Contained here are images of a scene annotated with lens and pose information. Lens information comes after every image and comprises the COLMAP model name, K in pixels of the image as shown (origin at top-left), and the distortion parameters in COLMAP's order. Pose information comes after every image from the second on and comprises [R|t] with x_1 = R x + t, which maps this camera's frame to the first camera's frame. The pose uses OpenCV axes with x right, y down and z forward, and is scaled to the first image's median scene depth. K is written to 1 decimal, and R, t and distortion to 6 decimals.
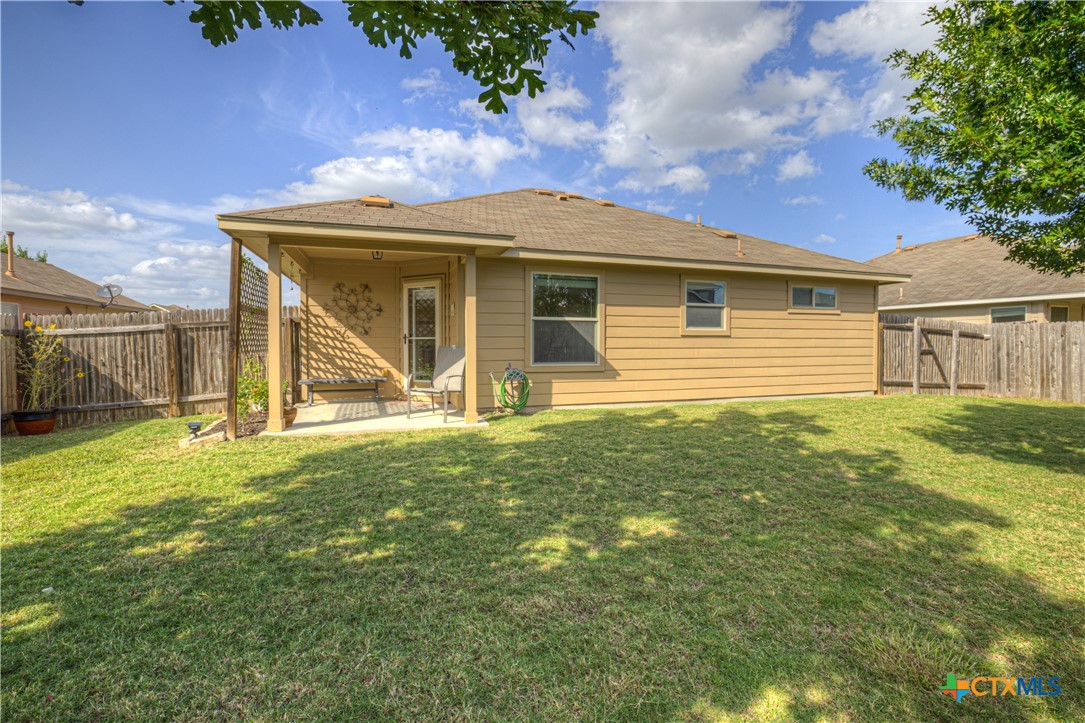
lens RADIAL K [[479.9, 0, 542.7], [0, 479.9, 353.5], [0, 0, 1]] dist [-0.045049, 0.018494]
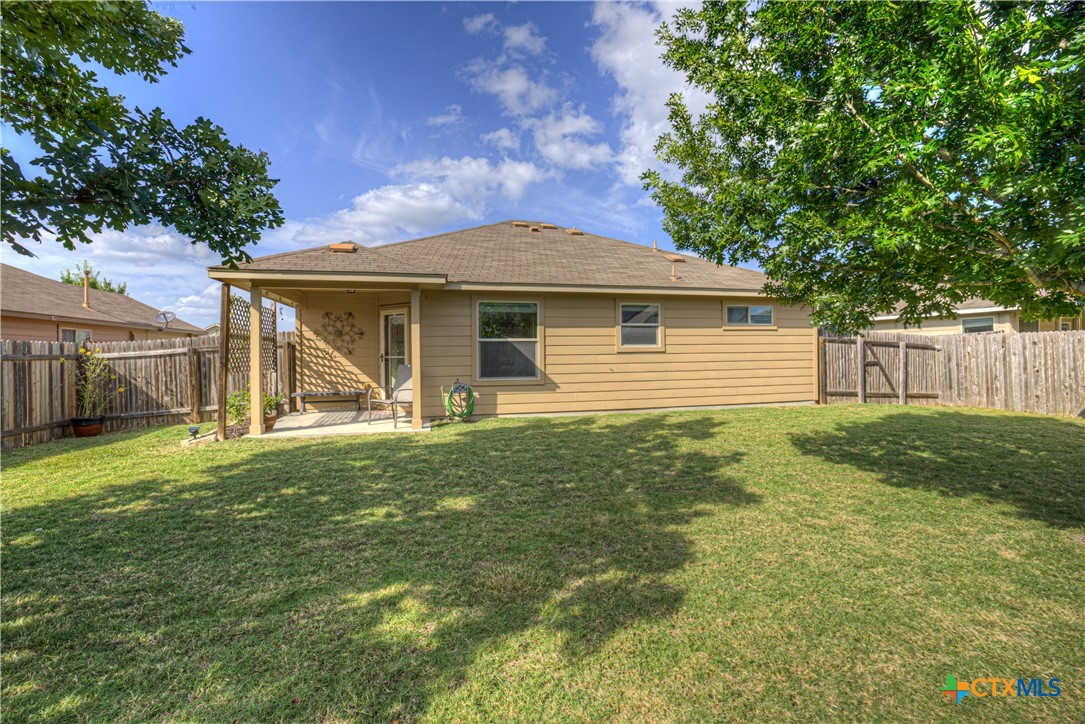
lens RADIAL K [[462.0, 0, 540.4], [0, 462.0, 353.6], [0, 0, 1]] dist [-0.039703, 0.016181]
pose [[0.996444, -0.011150, -0.083519, 0.211885], [0.009294, 0.999702, -0.022577, -0.011924], [0.083746, 0.021721, 0.996250, -0.109487]]
